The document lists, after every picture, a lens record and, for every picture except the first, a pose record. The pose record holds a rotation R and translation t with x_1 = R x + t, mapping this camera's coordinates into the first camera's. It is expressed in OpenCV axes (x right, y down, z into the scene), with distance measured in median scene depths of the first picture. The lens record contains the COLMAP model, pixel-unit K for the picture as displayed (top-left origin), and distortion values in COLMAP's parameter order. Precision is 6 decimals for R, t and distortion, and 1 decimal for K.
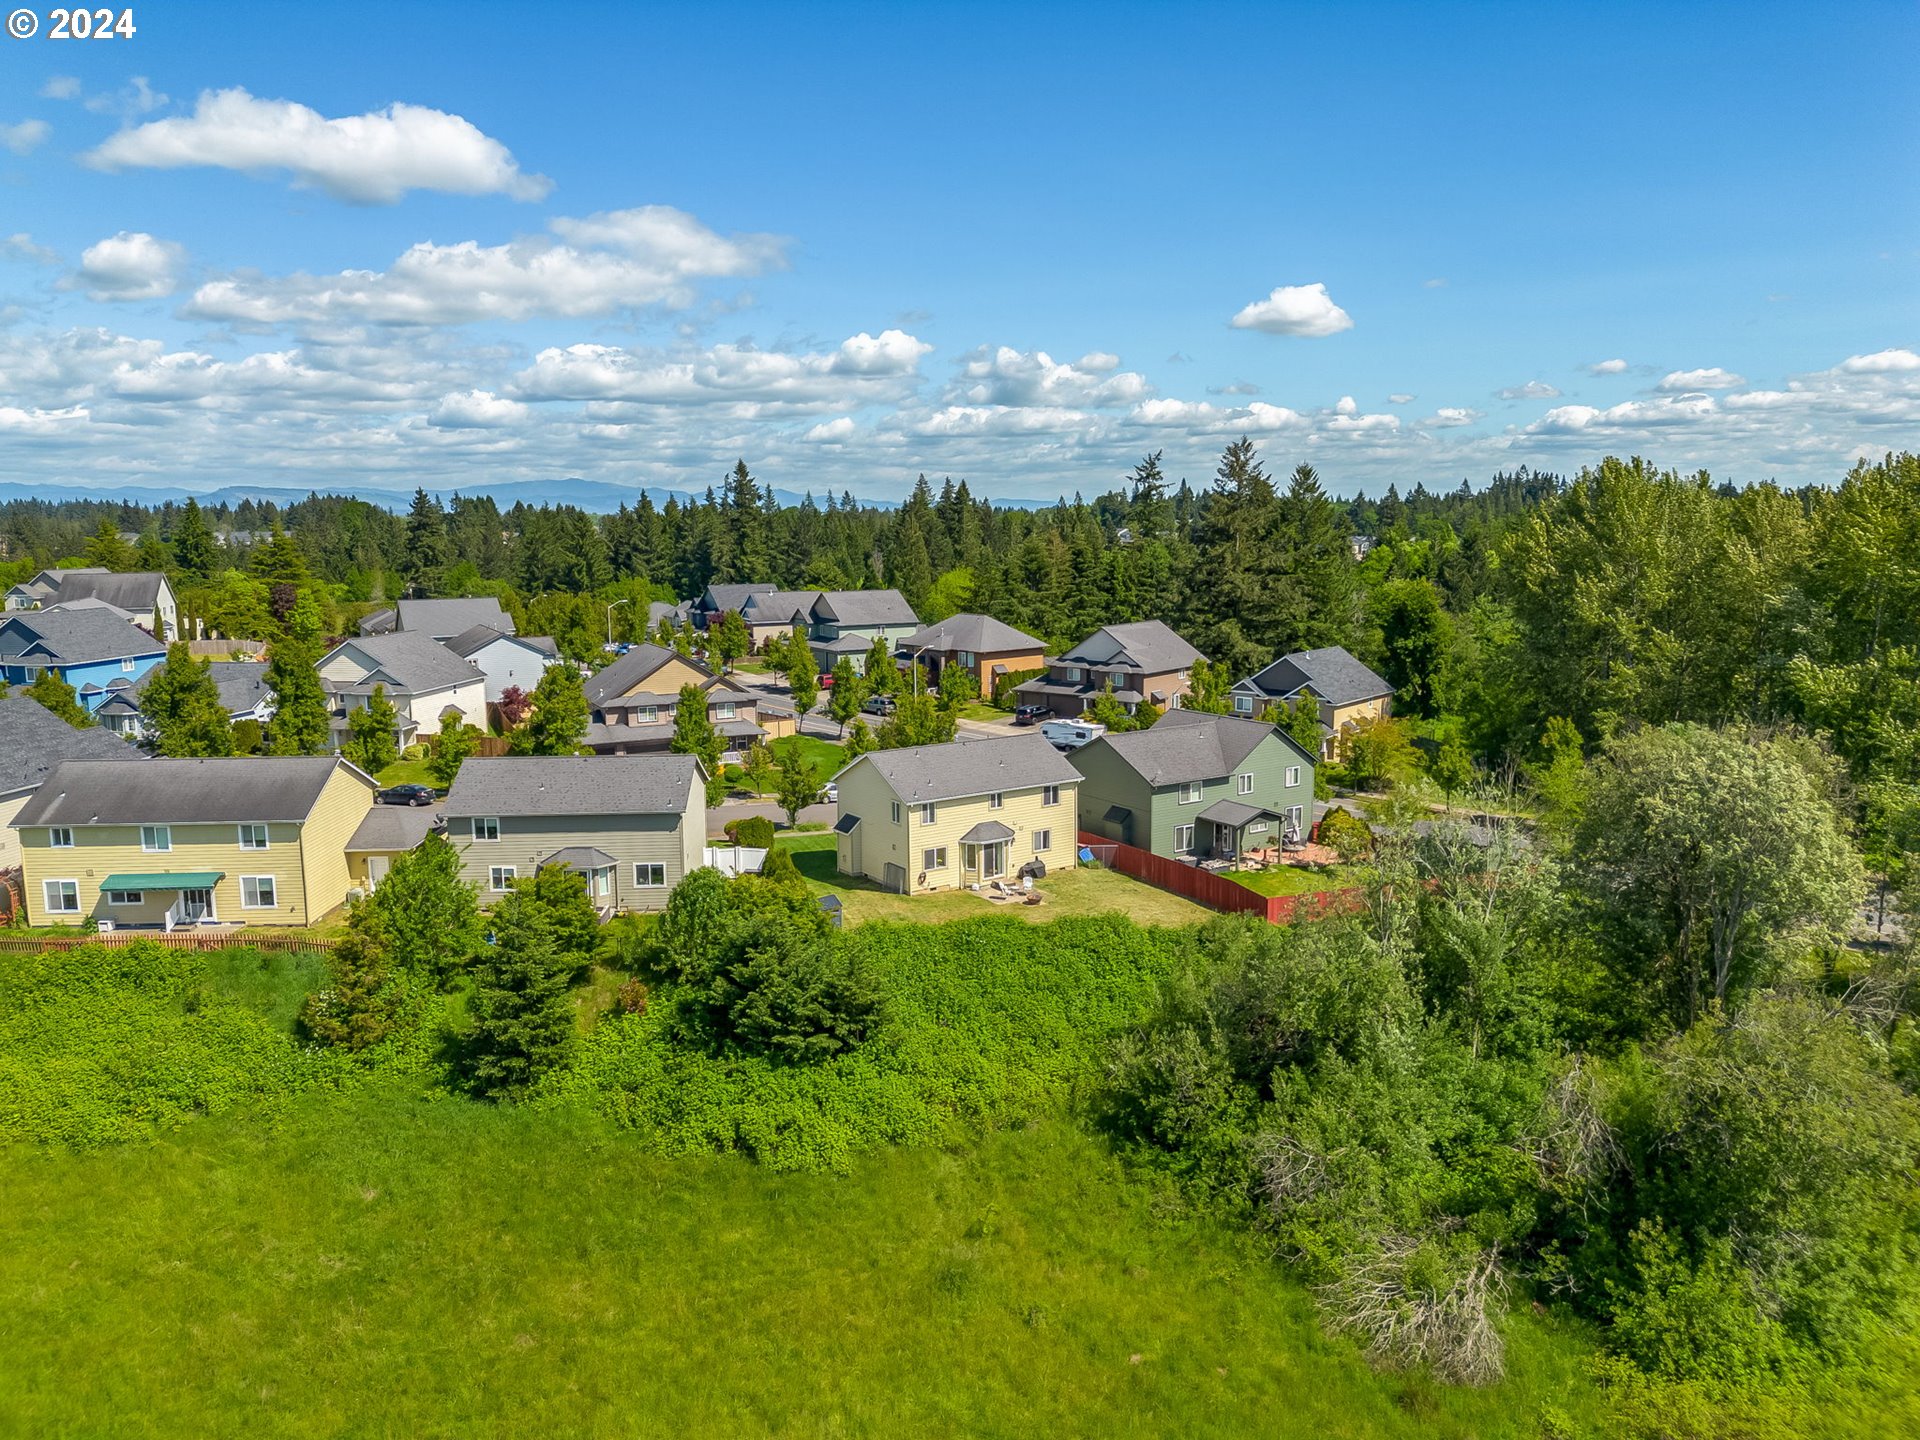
lens RADIAL K [[765.8, 0, 954.8], [0, 765.8, 714.2], [0, 0, 1]] dist [-0.001691, 0.000193]
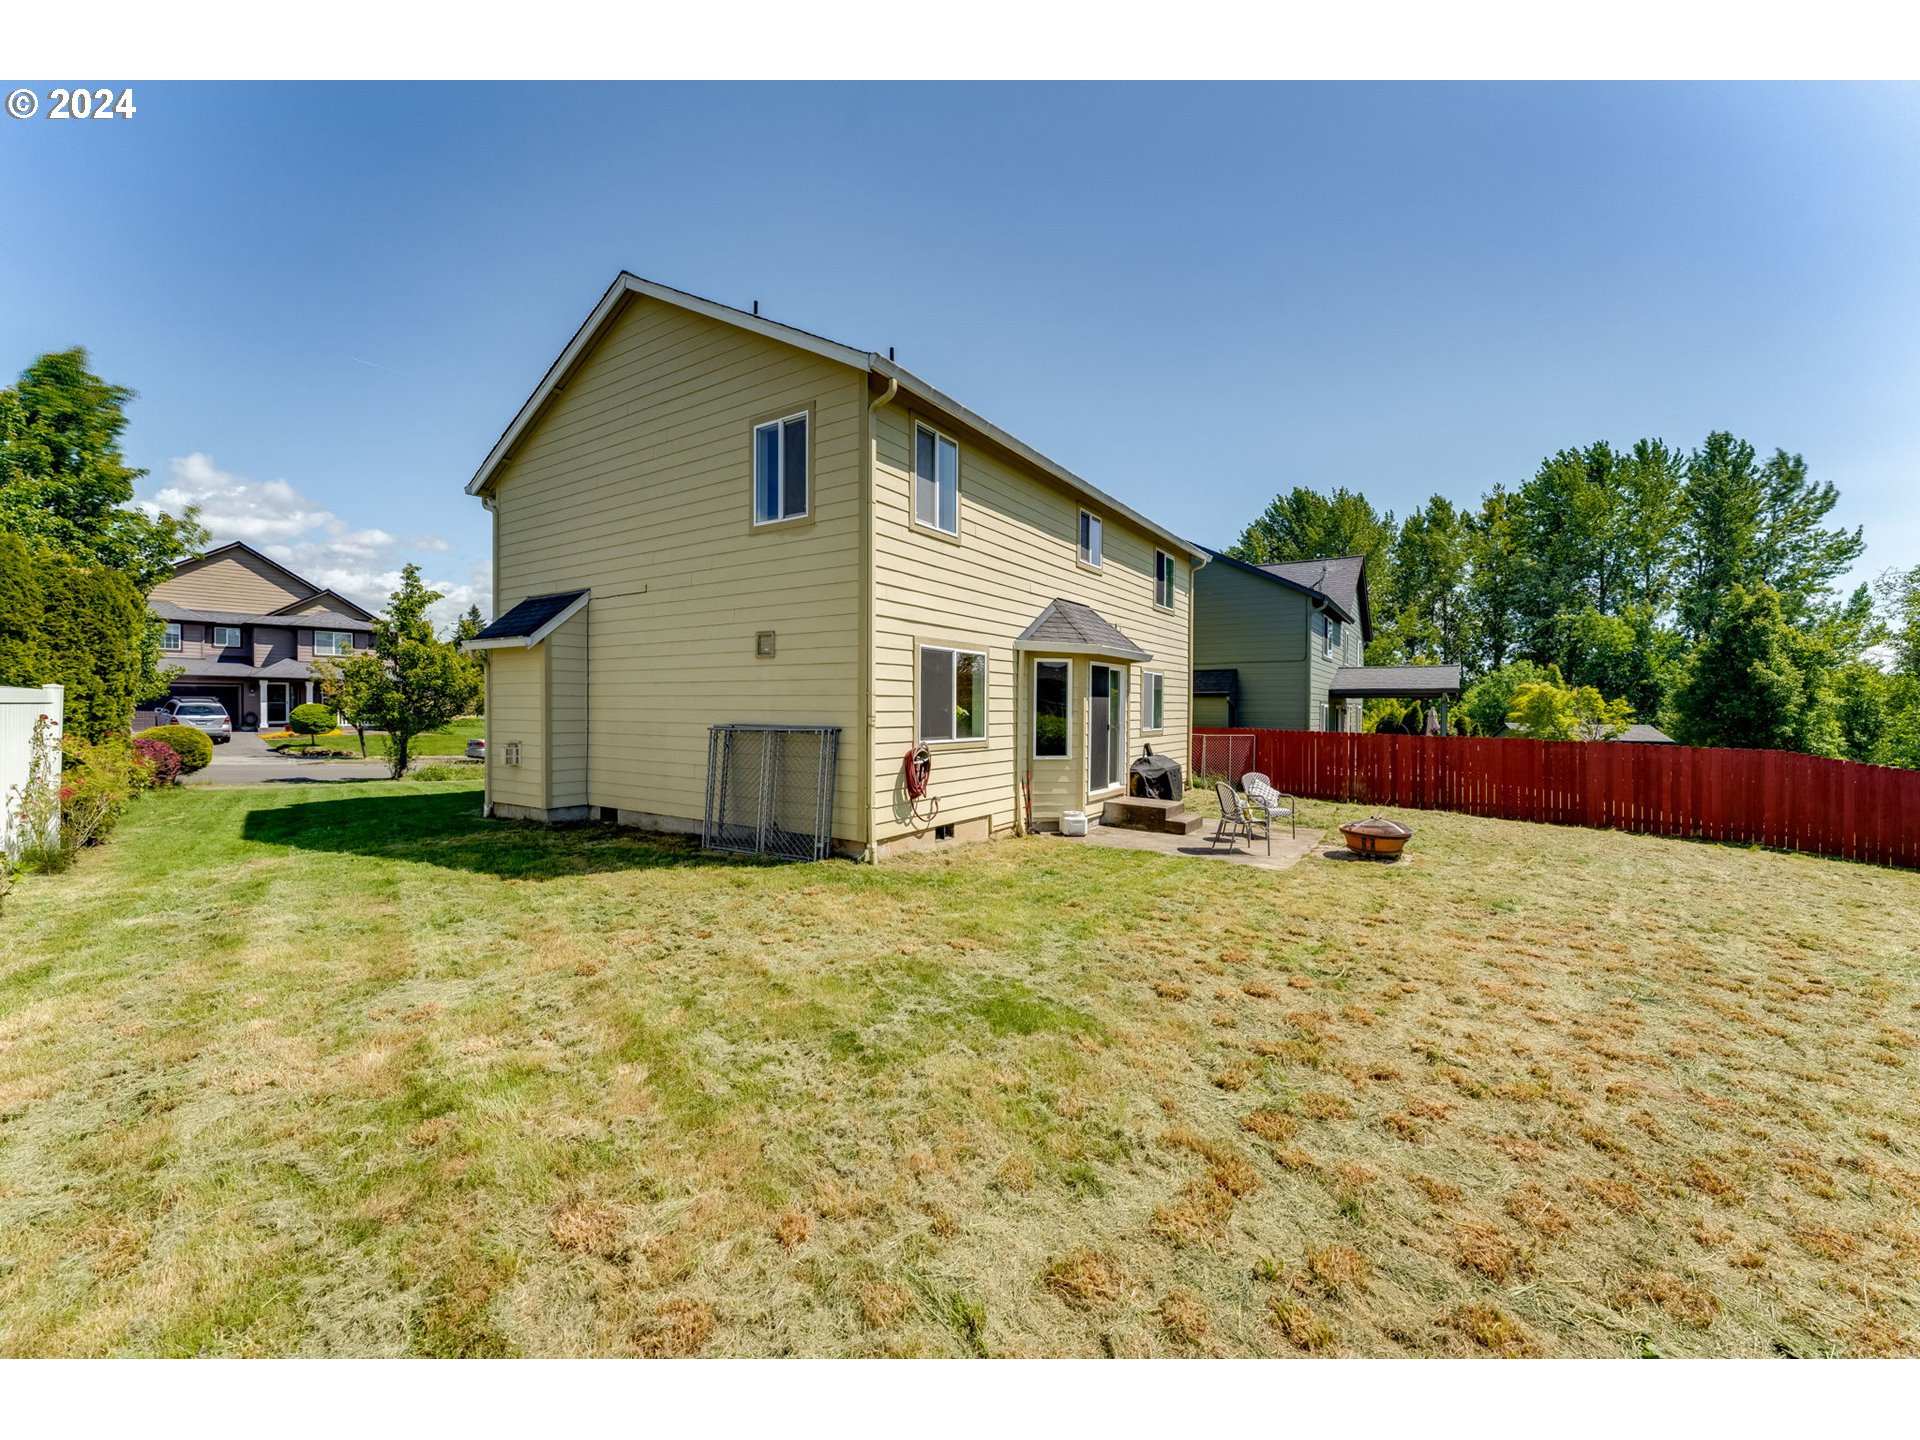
lens RADIAL K [[765.8, 0, 954.8], [0, 765.8, 714.2], [0, 0, 1]] dist [-0.001691, 0.000193]
pose [[0.934588, 0.027908, 0.354637, -0.105199], [-0.026710, 0.999609, -0.008274, 0.191968], [-0.354729, -0.001740, 0.934968, 0.768832]]
